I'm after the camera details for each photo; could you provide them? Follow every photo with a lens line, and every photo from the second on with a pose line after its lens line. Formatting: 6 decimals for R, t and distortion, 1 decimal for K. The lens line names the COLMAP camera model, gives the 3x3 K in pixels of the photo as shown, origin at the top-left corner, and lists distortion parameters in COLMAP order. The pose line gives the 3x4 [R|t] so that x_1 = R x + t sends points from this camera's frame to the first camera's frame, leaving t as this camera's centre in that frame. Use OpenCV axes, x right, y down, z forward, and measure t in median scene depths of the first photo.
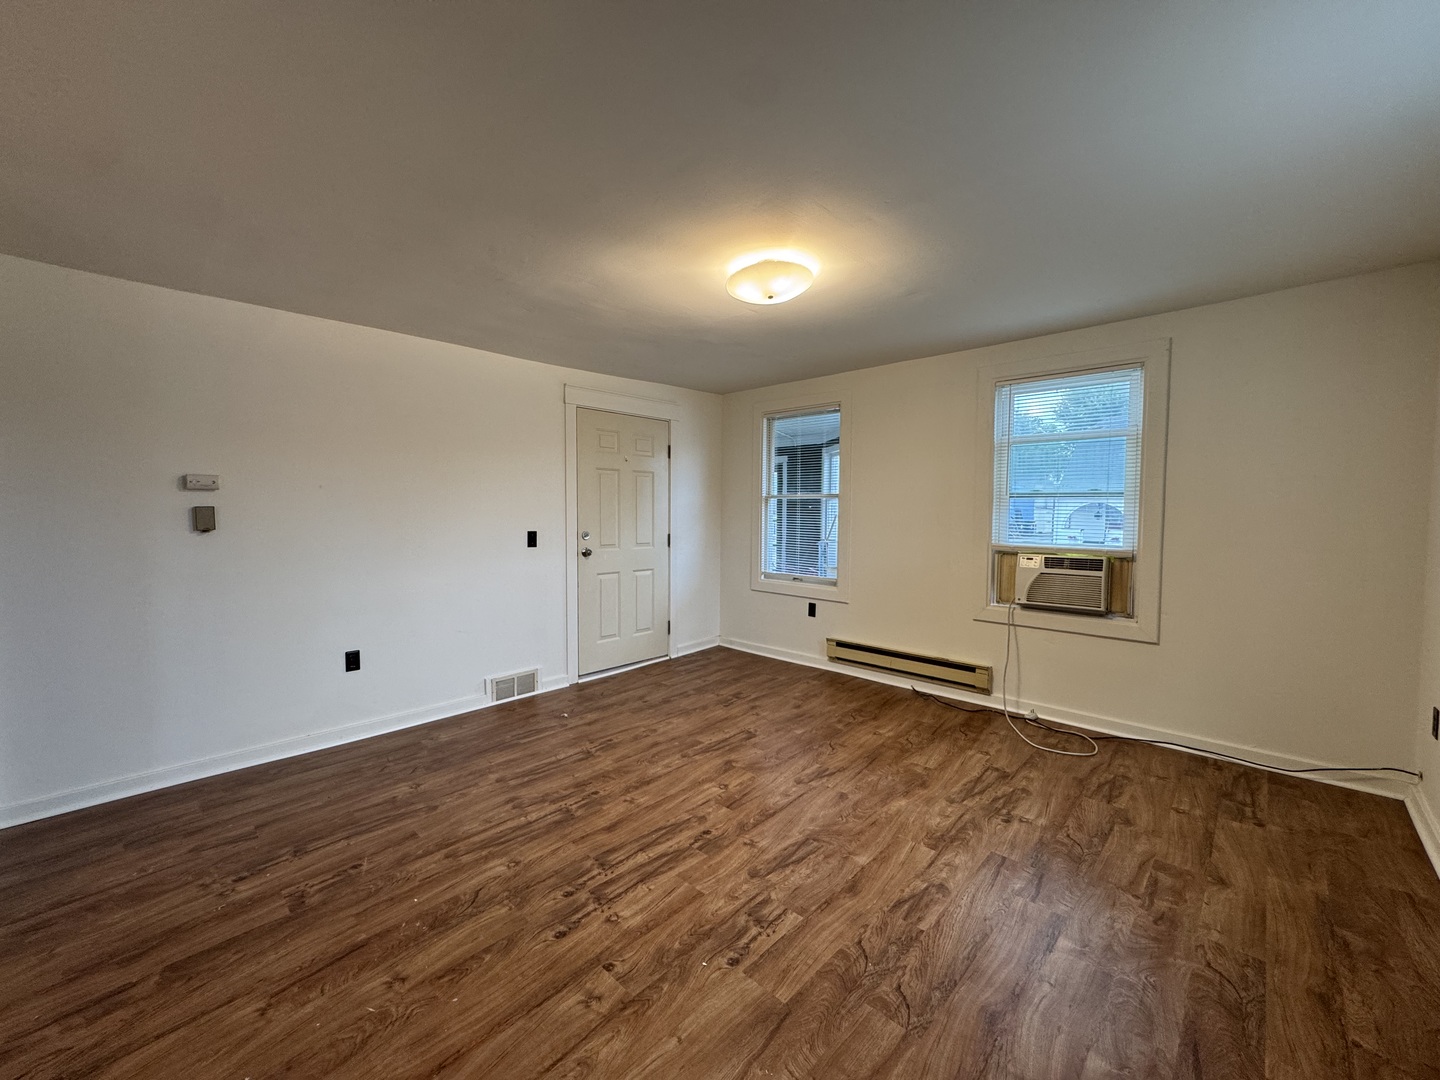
lens RADIAL K [[574.3, 0, 720.1], [0, 574.3, 539.1], [0, 0, 1]] dist [-0.003293, 0.000147]
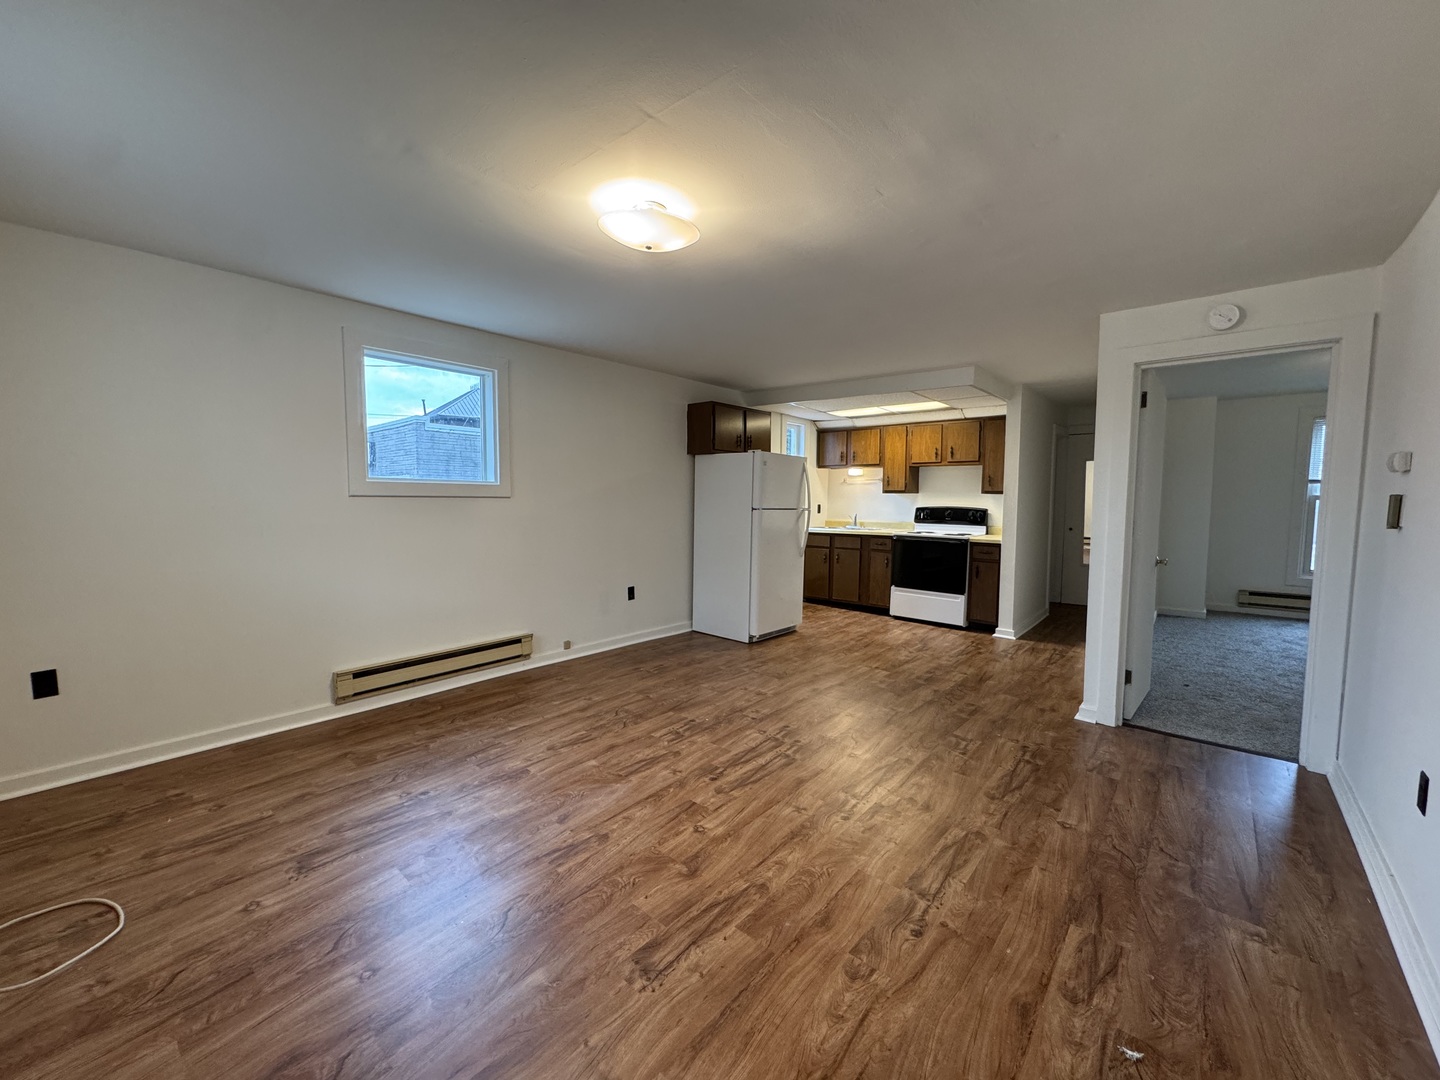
lens RADIAL K [[574.3, 0, 717.9], [0, 574.3, 535.7], [0, 0, 1]] dist [-0.003293, 0.000147]
pose [[-0.998878, -0.005463, -0.047052, 0.020343], [-0.011016, 0.992884, 0.118576, -0.085767], [0.046069, 0.118961, -0.991830, 1.770360]]
